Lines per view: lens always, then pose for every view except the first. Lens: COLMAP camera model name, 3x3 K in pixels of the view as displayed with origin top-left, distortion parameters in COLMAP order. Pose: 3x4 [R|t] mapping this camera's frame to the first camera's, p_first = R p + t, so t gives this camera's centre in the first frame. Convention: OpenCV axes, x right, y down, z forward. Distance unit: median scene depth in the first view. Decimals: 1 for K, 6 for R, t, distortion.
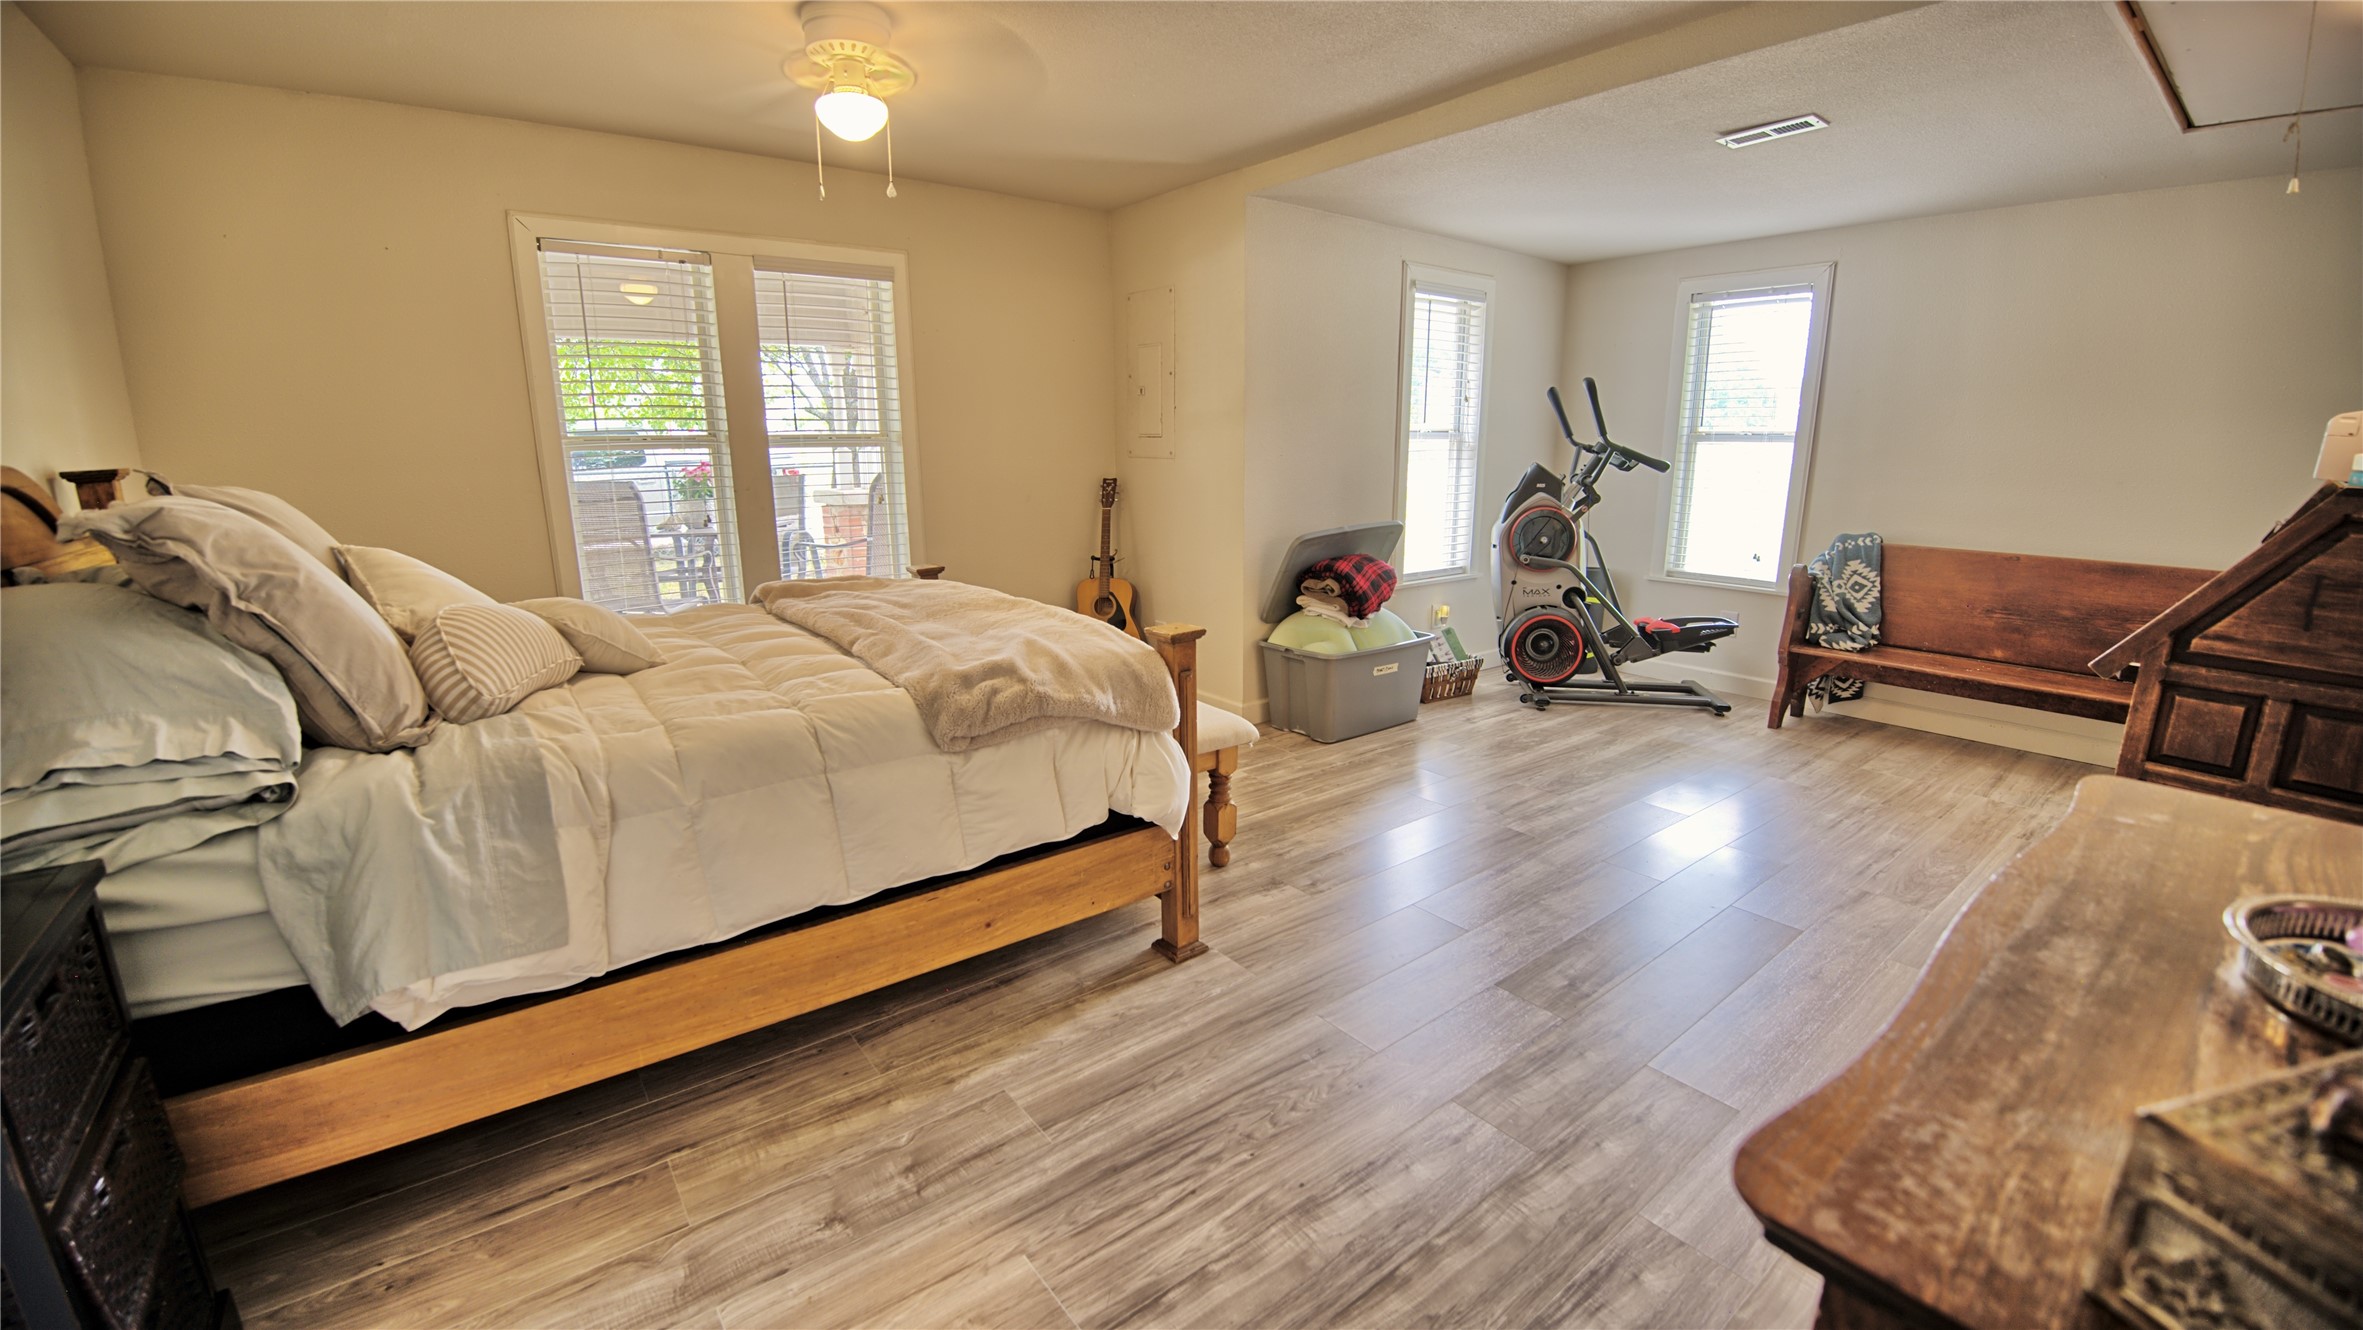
lens RADIAL K [[968.4, 0, 1189.3], [0, 968.4, 663.9], [0, 0, 1]] dist [-0.042393, -0.000226]
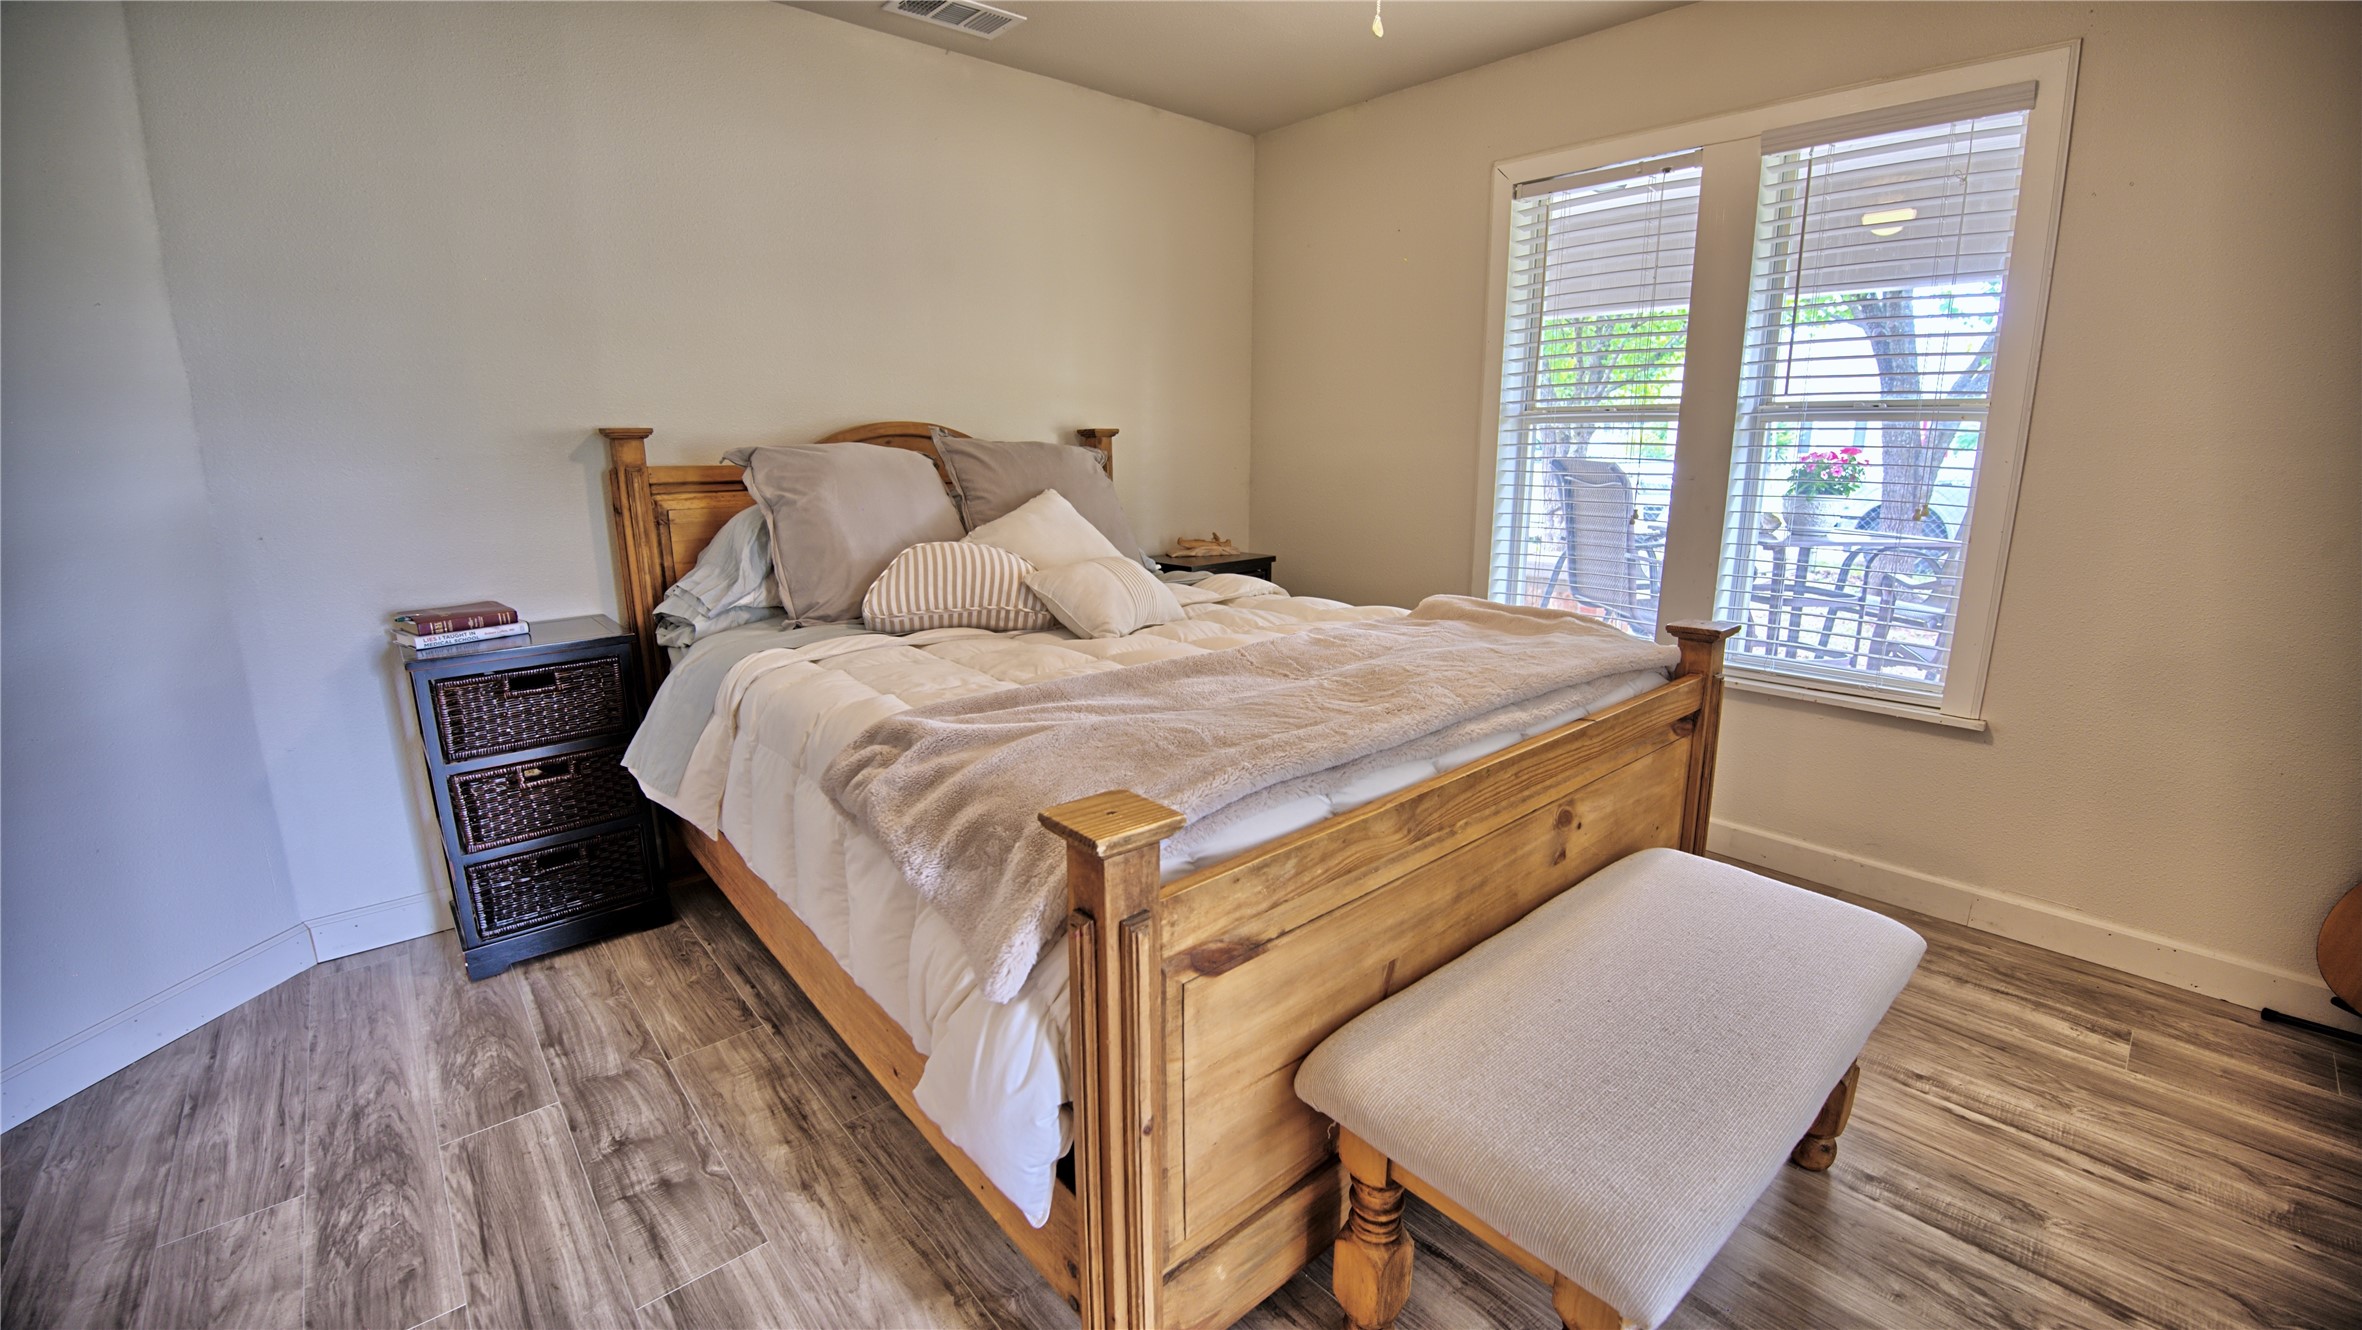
lens RADIAL K [[967.9, 0, 1185.3], [0, 967.9, 665.8], [0, 0, 1]] dist [-0.042393, -0.000226]
pose [[0.054821, 0.231932, -0.971186, 0.458738], [-0.226559, 0.950169, 0.214124, -0.234714], [0.972453, 0.208293, 0.104635, 1.164774]]
